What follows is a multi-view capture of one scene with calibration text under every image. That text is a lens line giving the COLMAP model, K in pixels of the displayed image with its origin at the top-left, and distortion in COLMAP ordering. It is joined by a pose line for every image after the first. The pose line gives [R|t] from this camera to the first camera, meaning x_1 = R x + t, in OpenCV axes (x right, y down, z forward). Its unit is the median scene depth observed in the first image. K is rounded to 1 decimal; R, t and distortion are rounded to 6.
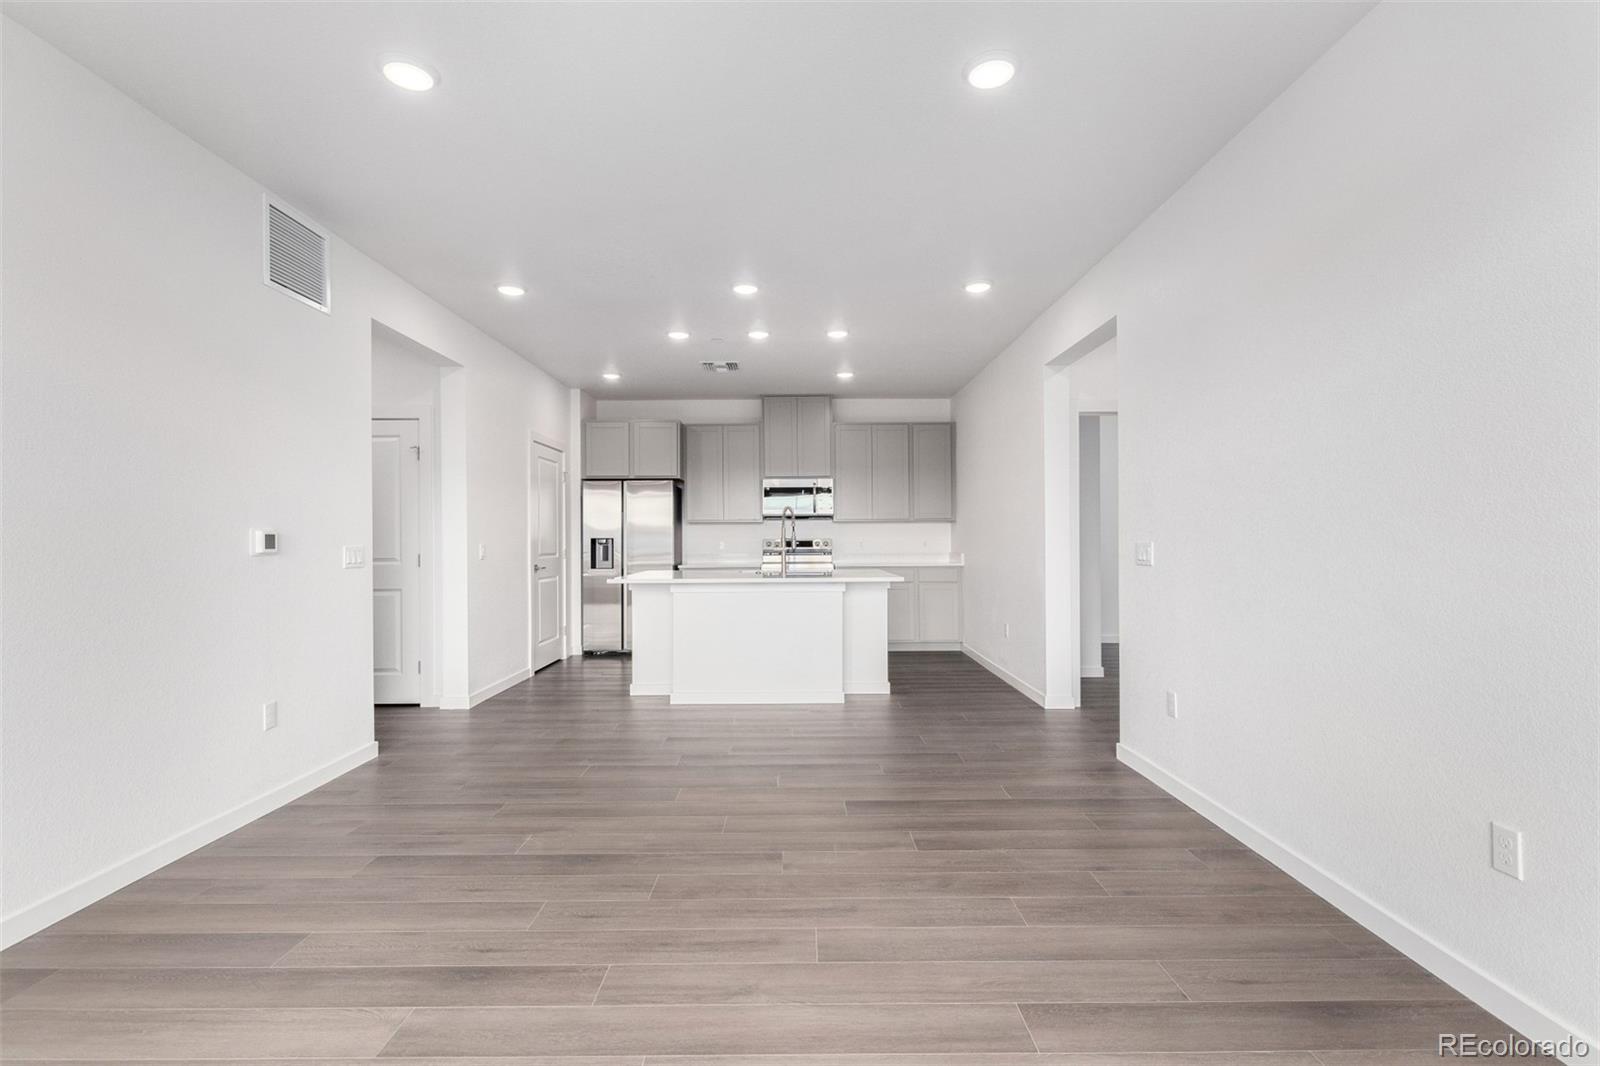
lens RADIAL K [[736.2, 0, 802.3], [0, 736.2, 537.2], [0, 0, 1]] dist [0.003146, -0.001147]
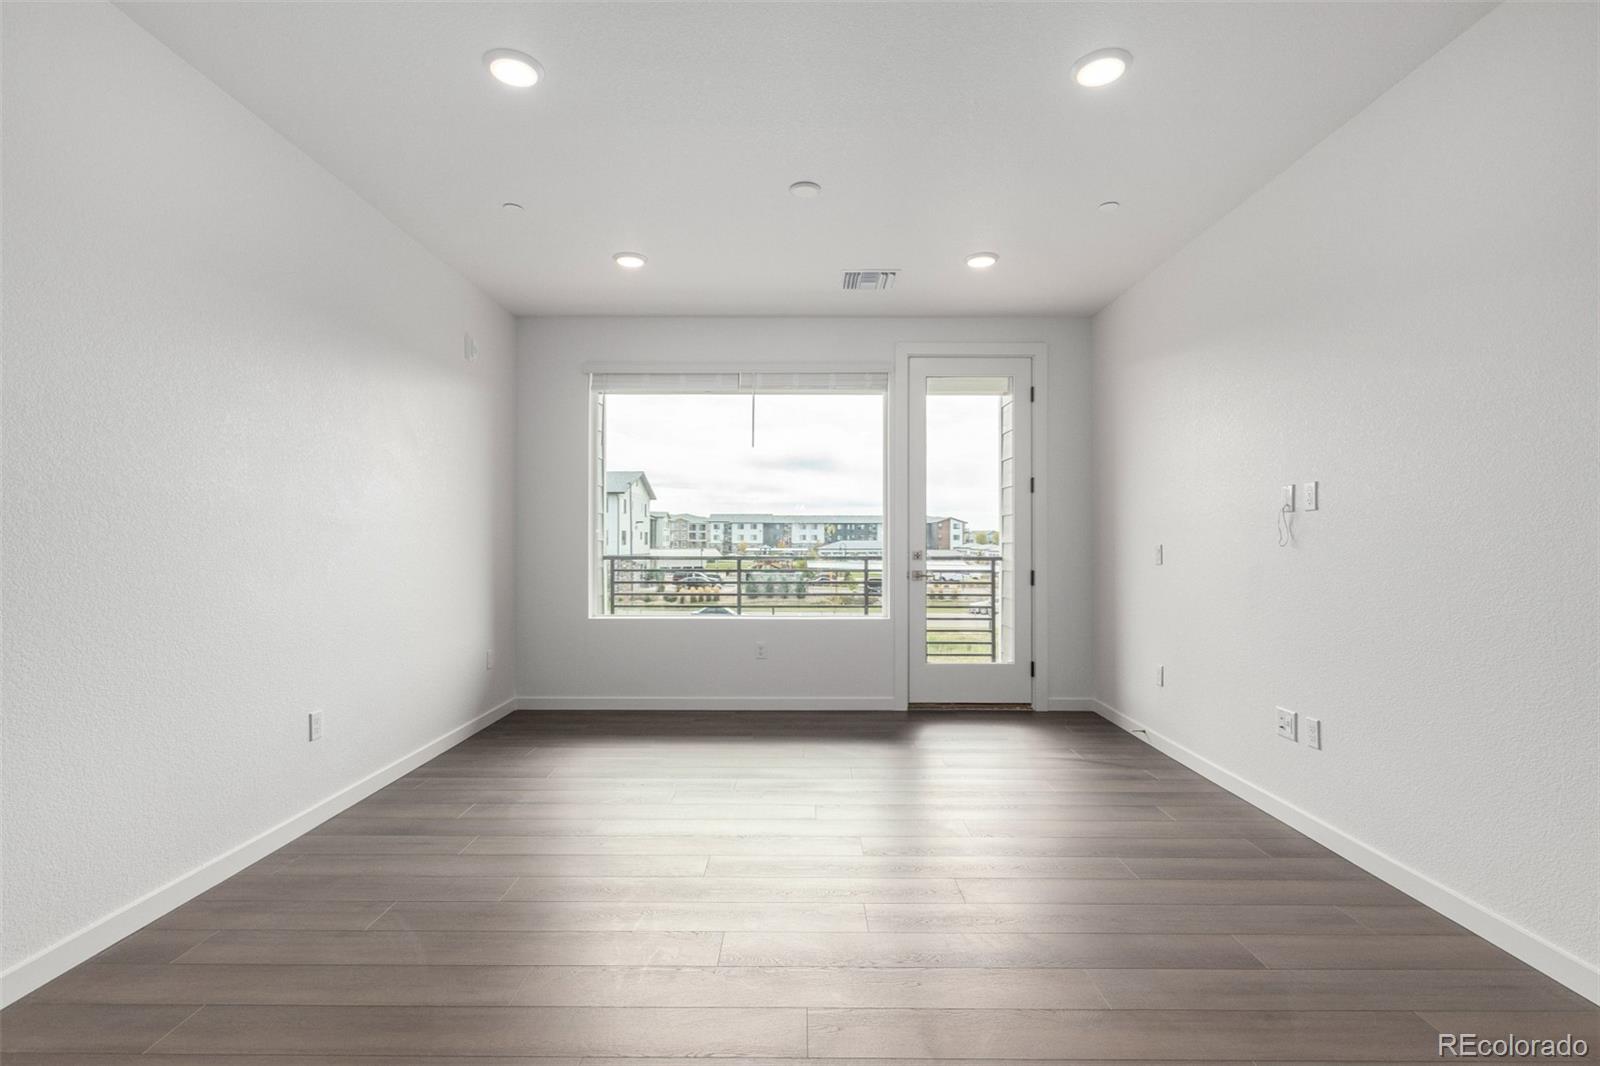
lens RADIAL K [[736.2, 0, 795.9], [0, 736.2, 538.2], [0, 0, 1]] dist [0.003146, -0.001147]
pose [[-0.999874, 0.004518, 0.015200, -0.044342], [0.004379, 0.999948, -0.009183, 0.003317], [-0.015241, -0.009115, -0.999842, 0.650163]]
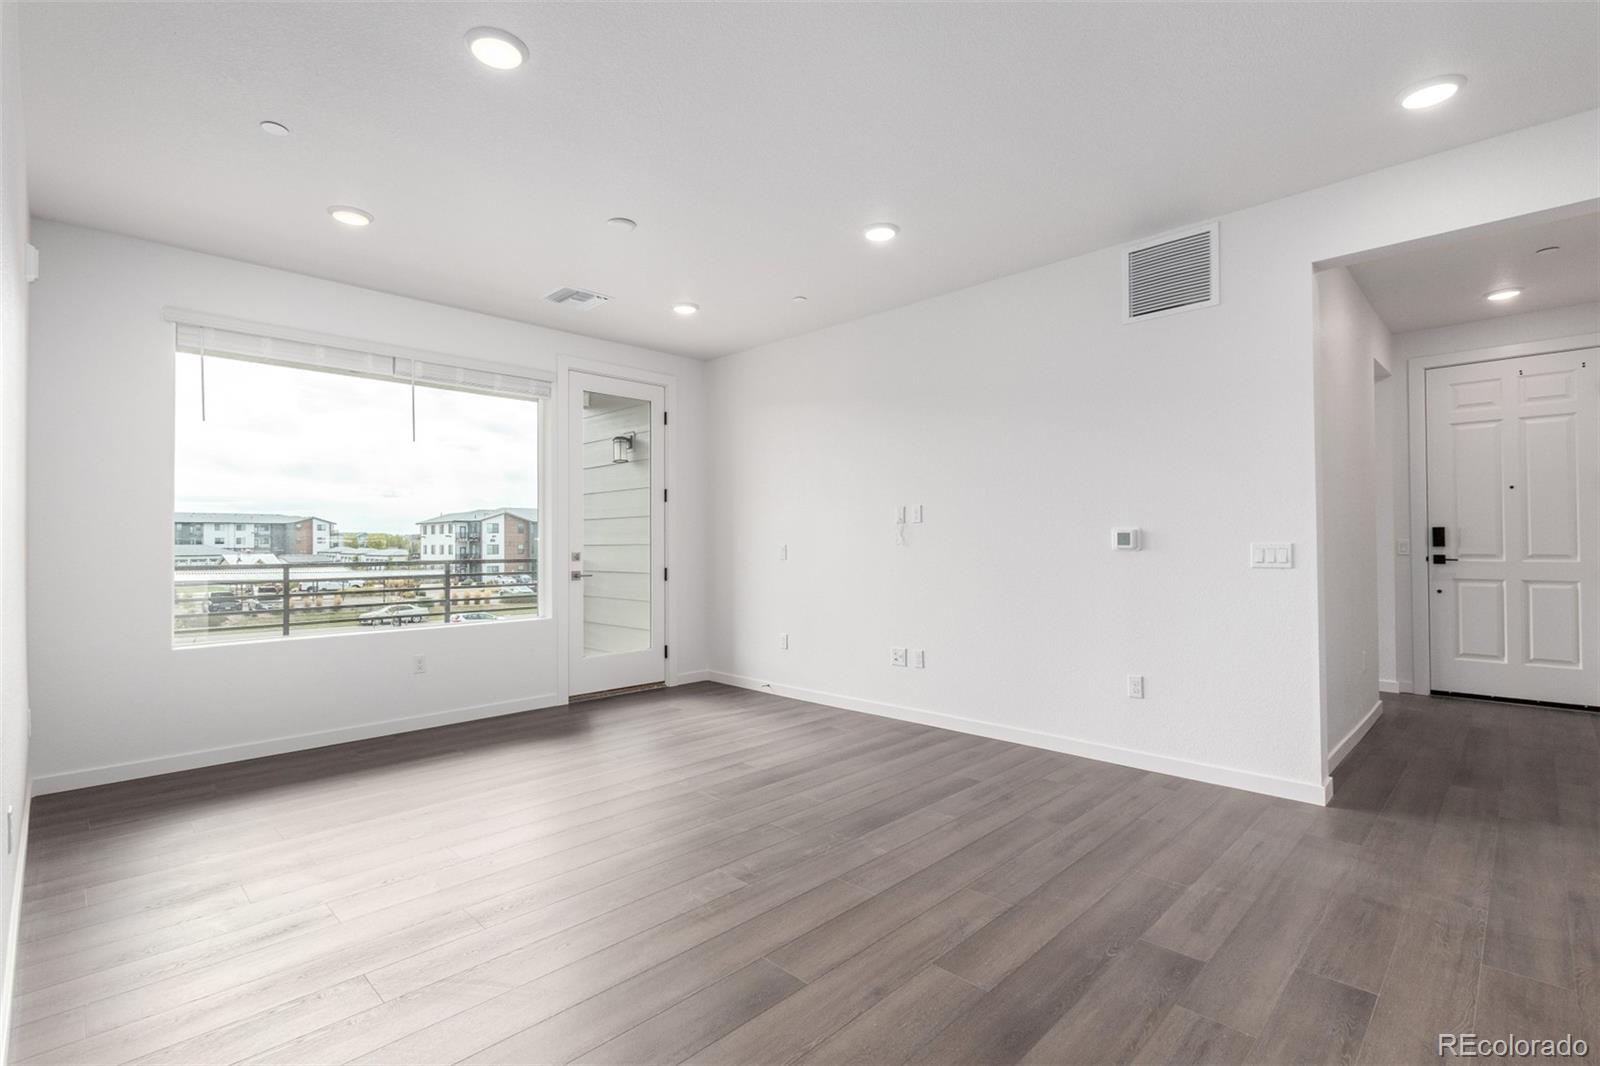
lens RADIAL K [[736.2, 0, 796.6], [0, 736.2, 534.5], [0, 0, 1]] dist [0.003146, -0.001147]
pose [[-0.711661, 0.001803, -0.702521, 0.213757], [0.012928, 0.999861, -0.010531, 0.001801], [0.702404, -0.016576, -0.711585, 0.635744]]
